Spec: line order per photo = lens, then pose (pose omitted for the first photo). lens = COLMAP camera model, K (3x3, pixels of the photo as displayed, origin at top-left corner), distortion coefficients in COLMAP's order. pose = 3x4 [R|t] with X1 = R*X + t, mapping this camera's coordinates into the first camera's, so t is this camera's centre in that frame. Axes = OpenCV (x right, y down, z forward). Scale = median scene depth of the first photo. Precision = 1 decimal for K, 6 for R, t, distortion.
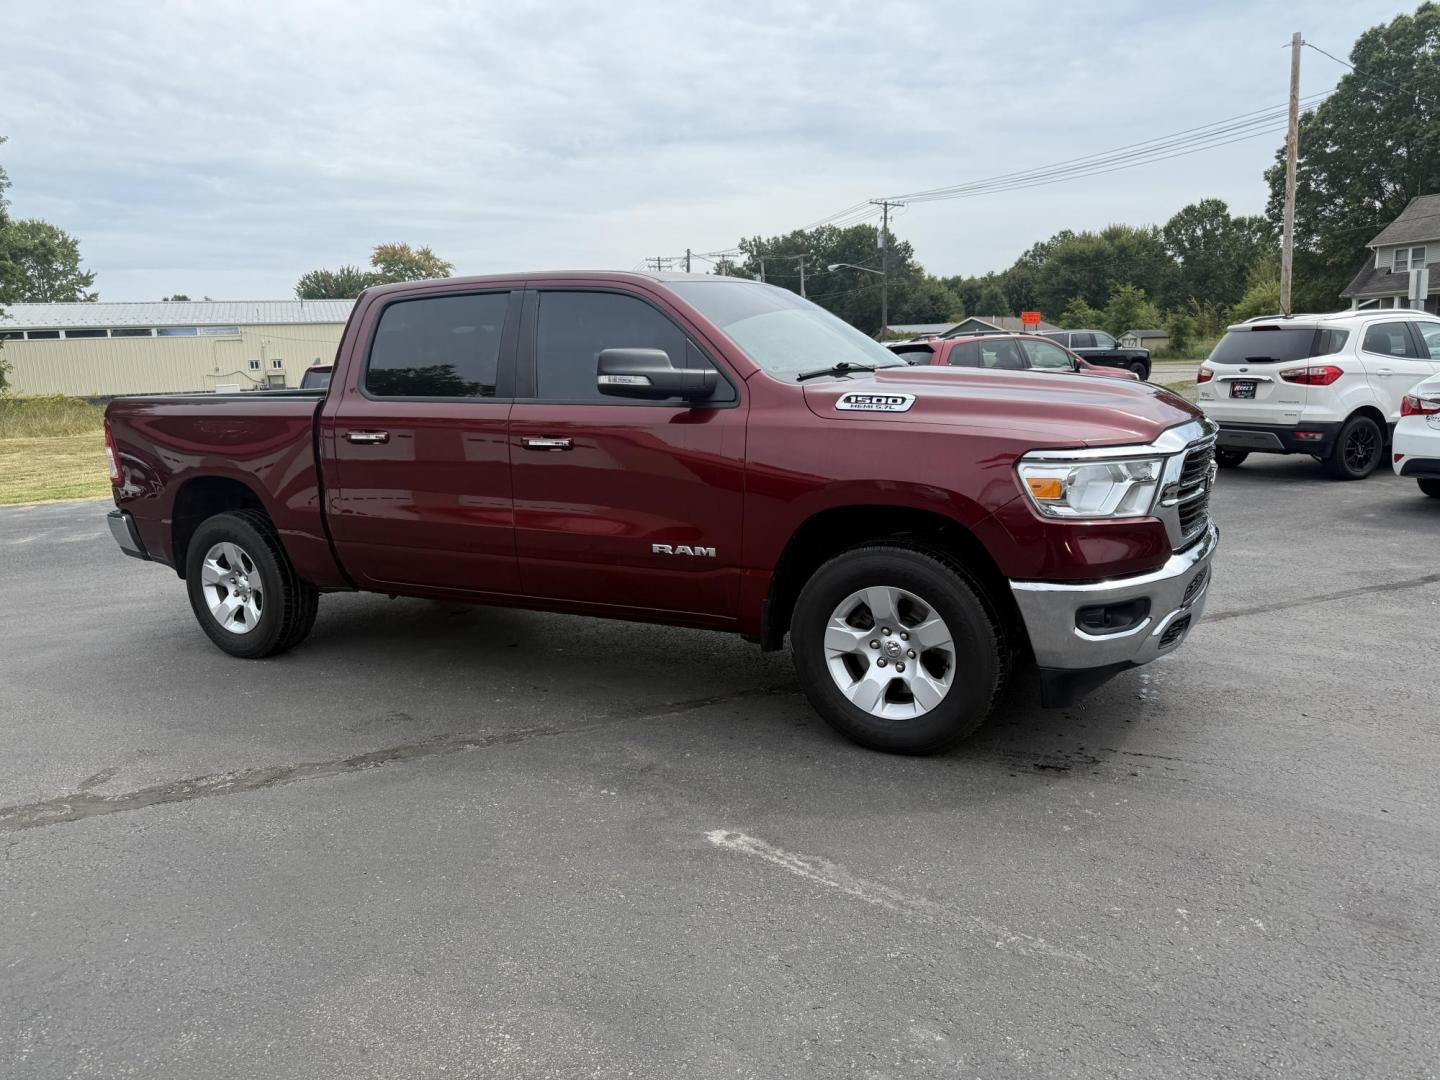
lens RADIAL K [[1015.0, 0, 724.9], [0, 1015.0, 541.7], [0, 0, 1]] dist [0.054421, -0.065803]
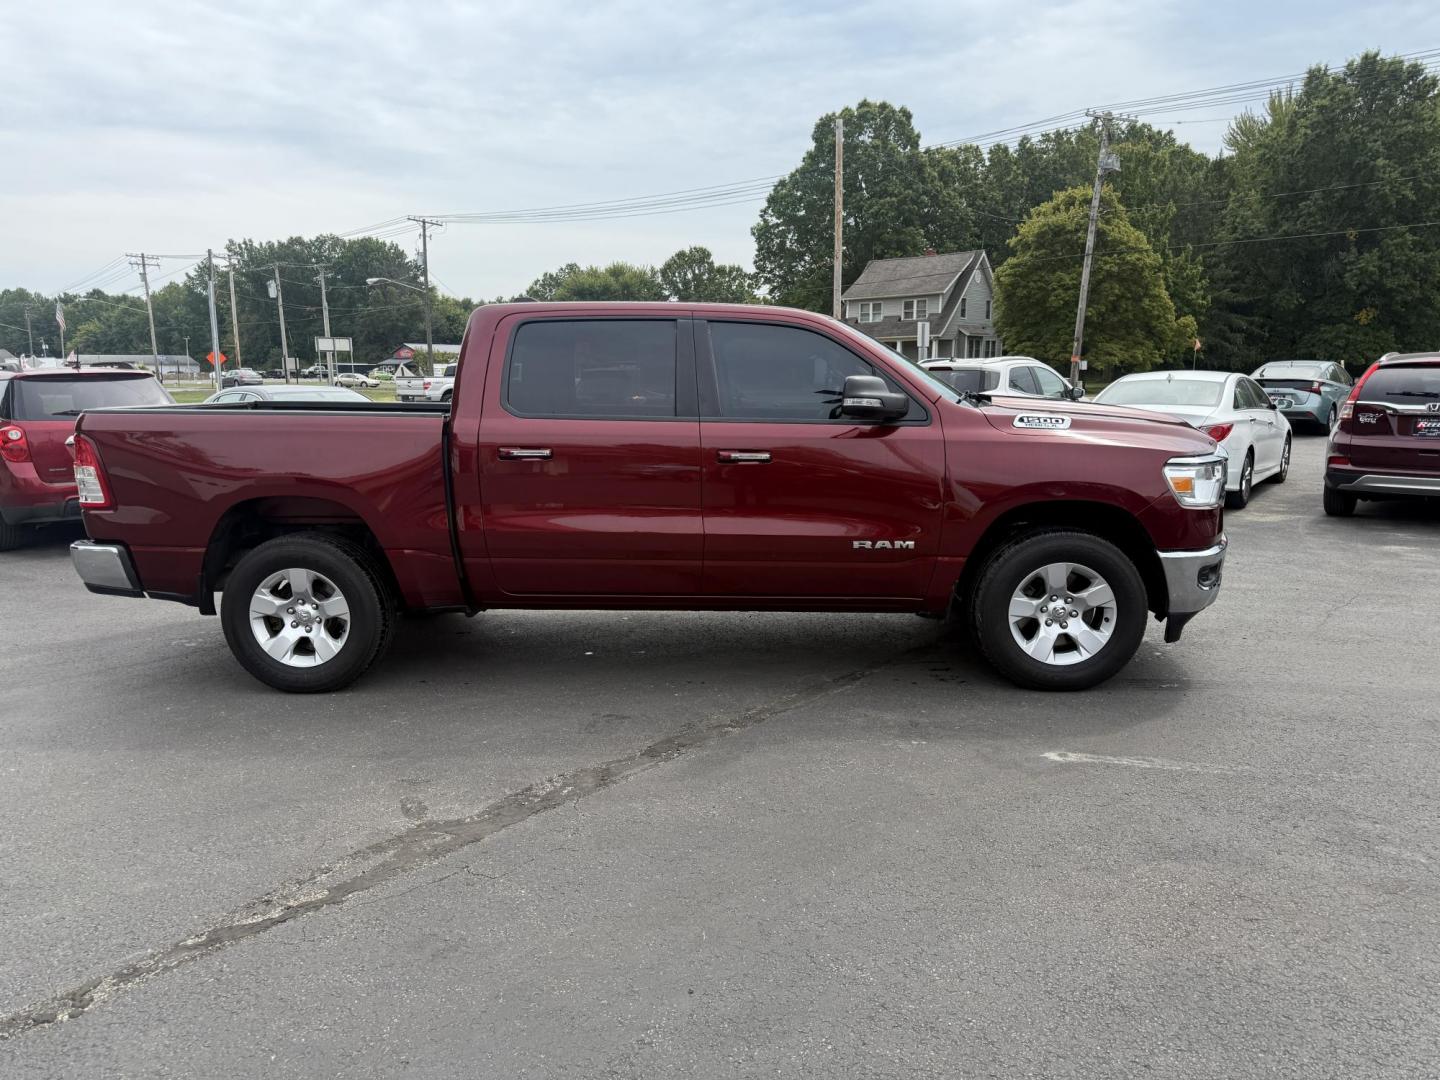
lens RADIAL K [[1015.0, 0, 717.0], [0, 1015.0, 539.7], [0, 0, 1]] dist [0.054421, -0.065803]
pose [[0.894914, -0.040325, 0.444413, -0.545277], [0.050471, 0.998665, -0.011016, 0.004336], [-0.443375, 0.032289, 0.895754, 0.013113]]
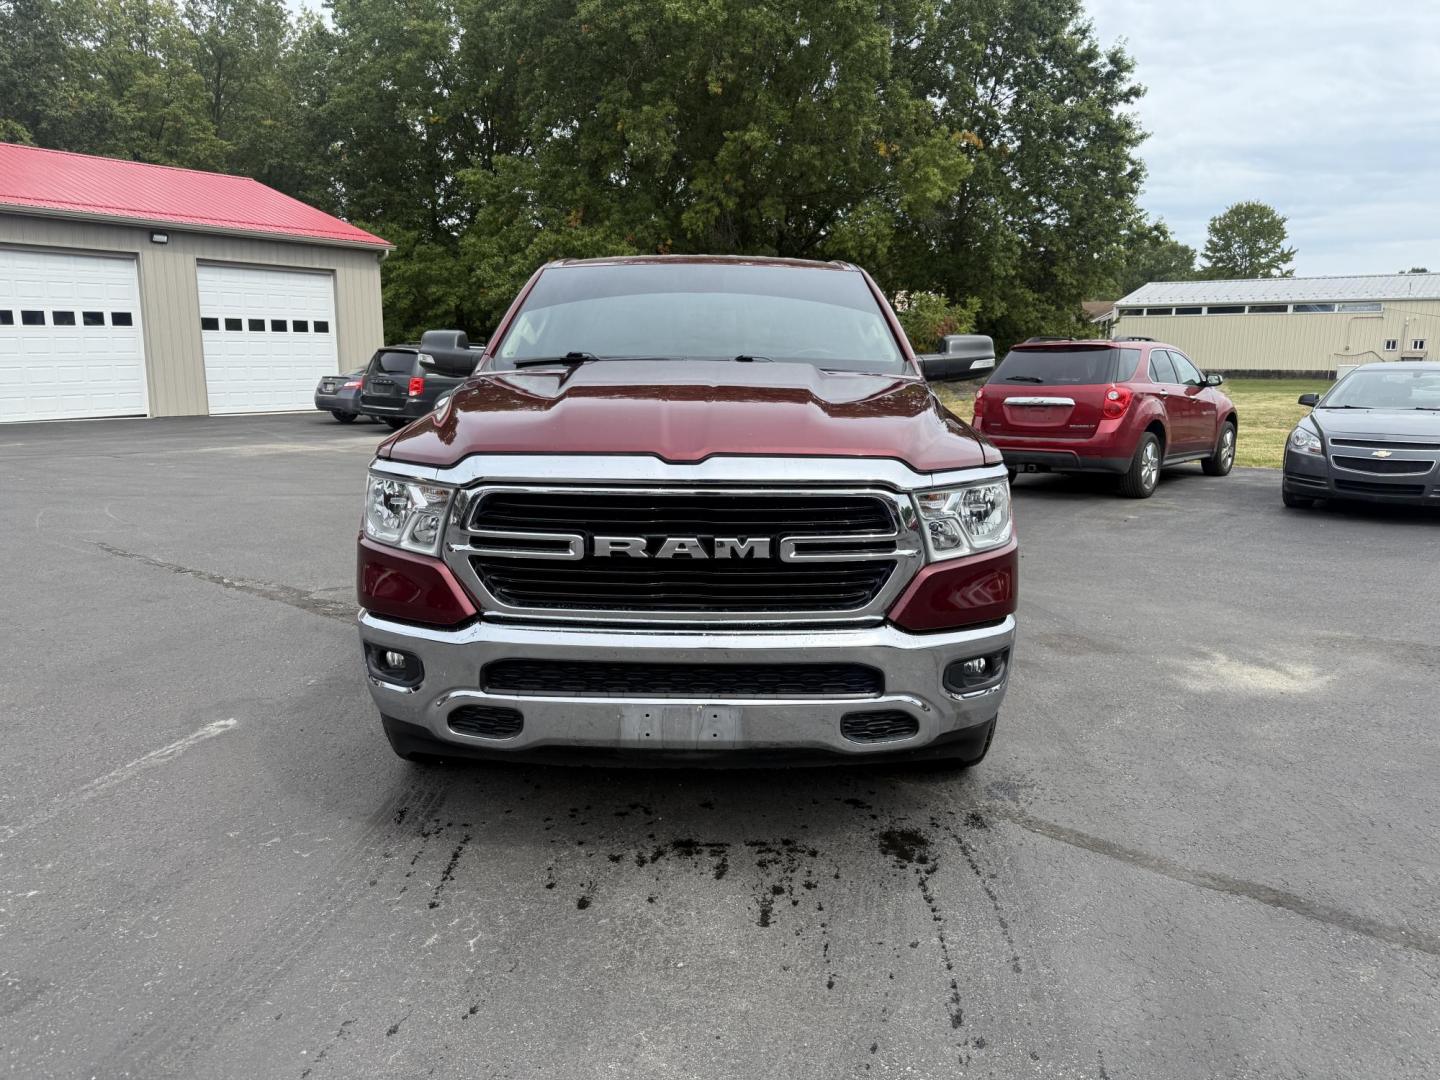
lens RADIAL K [[1015.0, 0, 708.9], [0, 1015.0, 545.7], [0, 0, 1]] dist [0.054421, -0.065803]
pose [[0.472662, 0.202091, -0.857759, 0.750385], [-0.179259, 0.975049, 0.130945, -0.110605], [0.862819, 0.091868, 0.497095, 0.496841]]
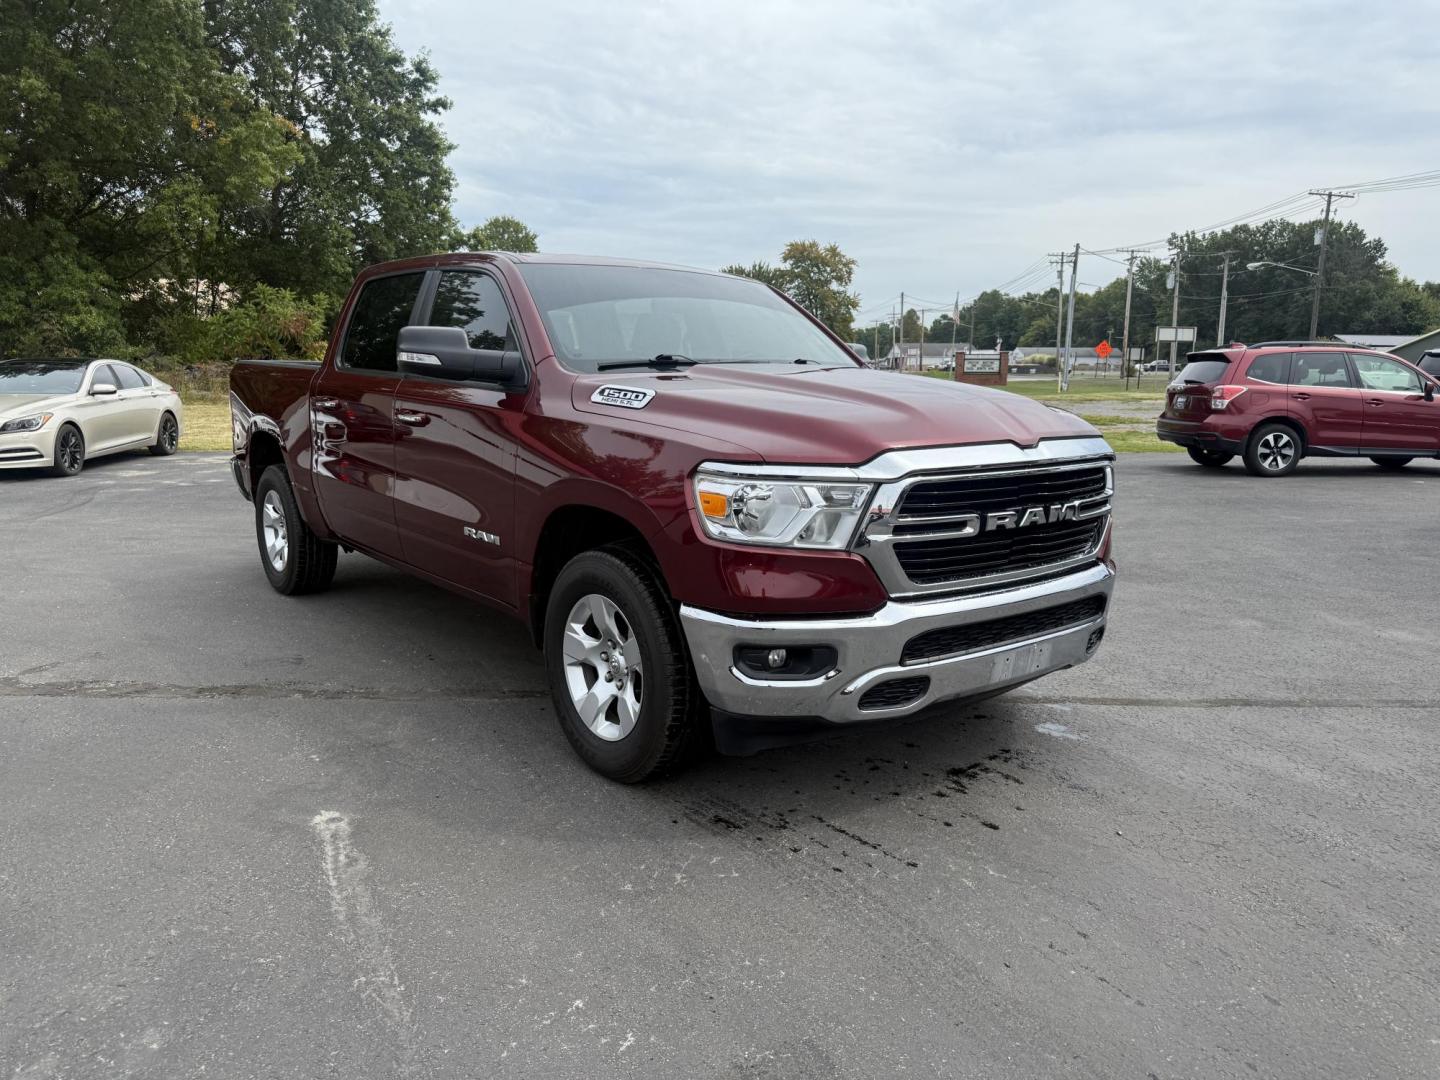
lens RADIAL K [[1015.0, 0, 728.9], [0, 1015.0, 551.9], [0, 0, 1]] dist [0.054421, -0.065803]
pose [[0.927341, 0.117030, -0.355448, 0.391760], [-0.112496, 0.993088, 0.033476, -0.026036], [0.356909, 0.008943, 0.934096, 0.115784]]
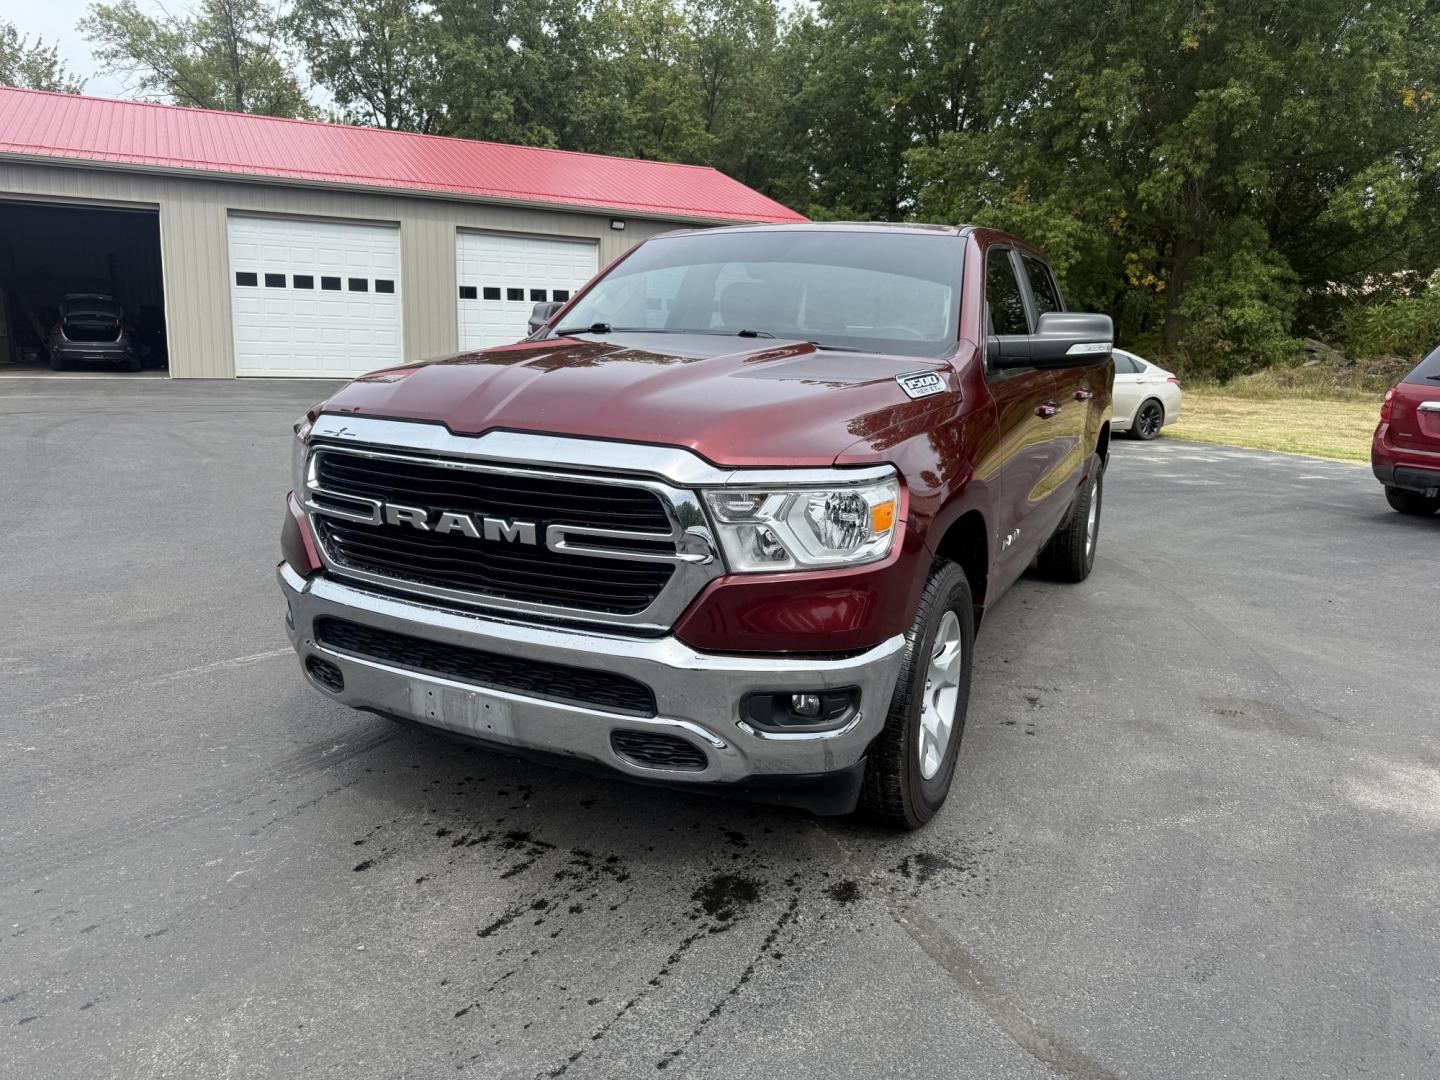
lens RADIAL K [[1015.0, 0, 715.9], [0, 1015.0, 532.5], [0, 0, 1]] dist [0.054421, -0.065803]
pose [[0.049214, 0.236295, -0.970434, 0.783721], [-0.209360, 0.952467, 0.221303, -0.165464], [0.976599, 0.192279, 0.096345, 0.787608]]
